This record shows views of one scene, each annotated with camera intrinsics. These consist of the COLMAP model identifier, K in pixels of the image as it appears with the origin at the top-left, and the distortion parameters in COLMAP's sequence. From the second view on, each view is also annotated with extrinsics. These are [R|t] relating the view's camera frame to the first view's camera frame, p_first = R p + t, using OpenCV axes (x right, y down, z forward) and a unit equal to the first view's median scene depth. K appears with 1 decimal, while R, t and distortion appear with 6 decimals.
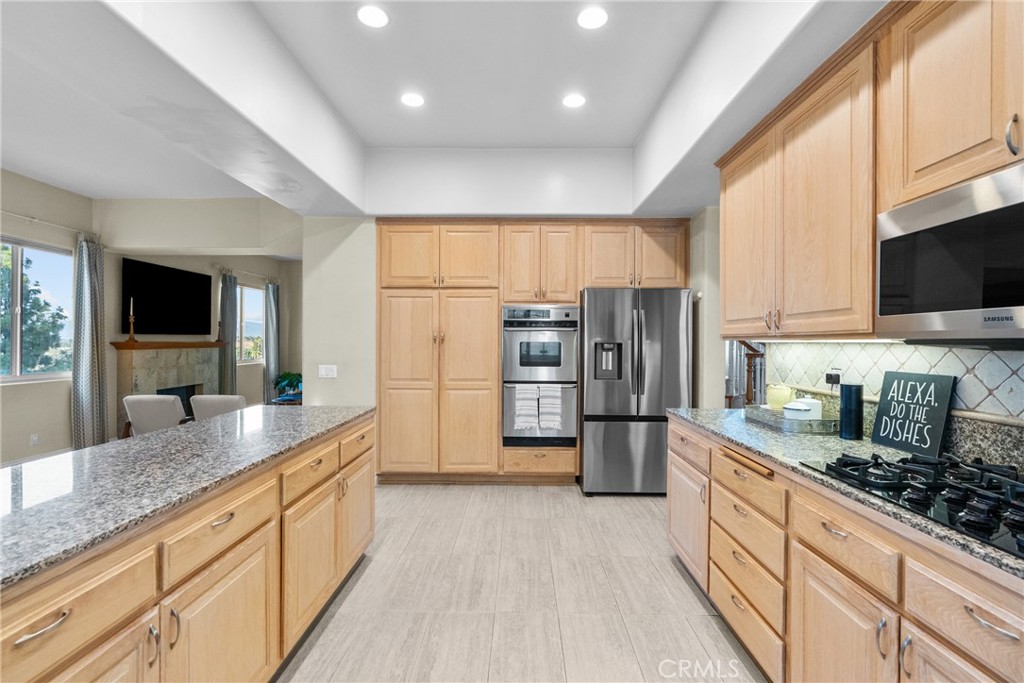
lens RADIAL K [[453.7, 0, 512.0], [0, 453.7, 341.5], [0, 0, 1]] dist [-0.000471, 0.000123]
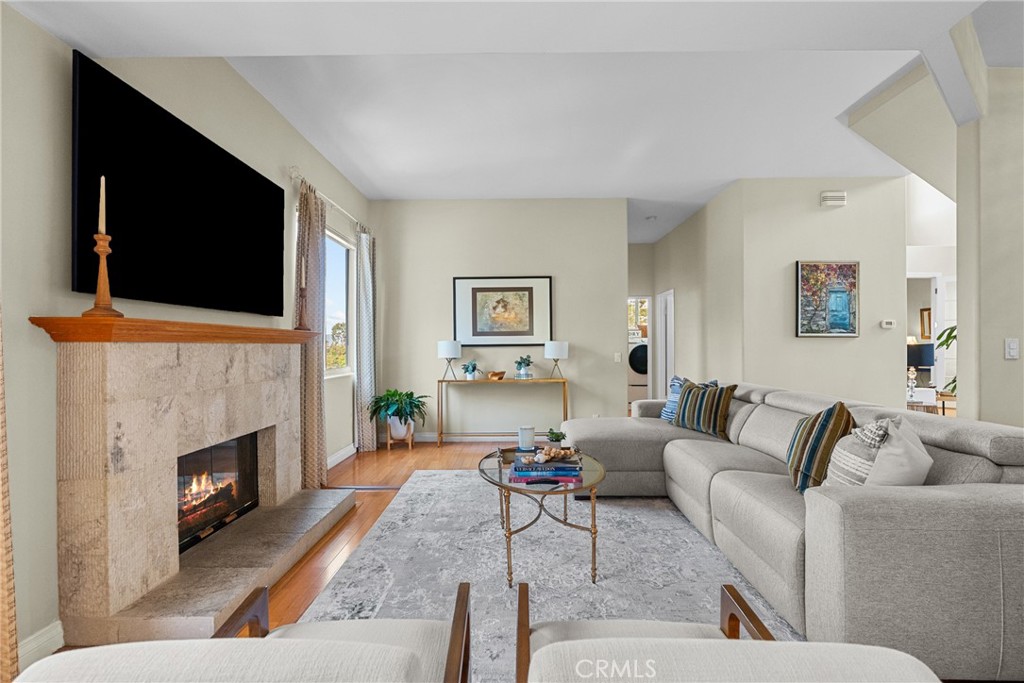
lens RADIAL K [[462.4, 0, 512.0], [0, 462.4, 341.5], [0, 0, 1]] dist [-0.006988, 0.000630]
pose [[0.999914, -0.012995, 0.002029, -0.499691], [0.013018, 0.999847, -0.011688, 0.022480], [-0.001877, 0.011714, 0.999930, 0.611996]]
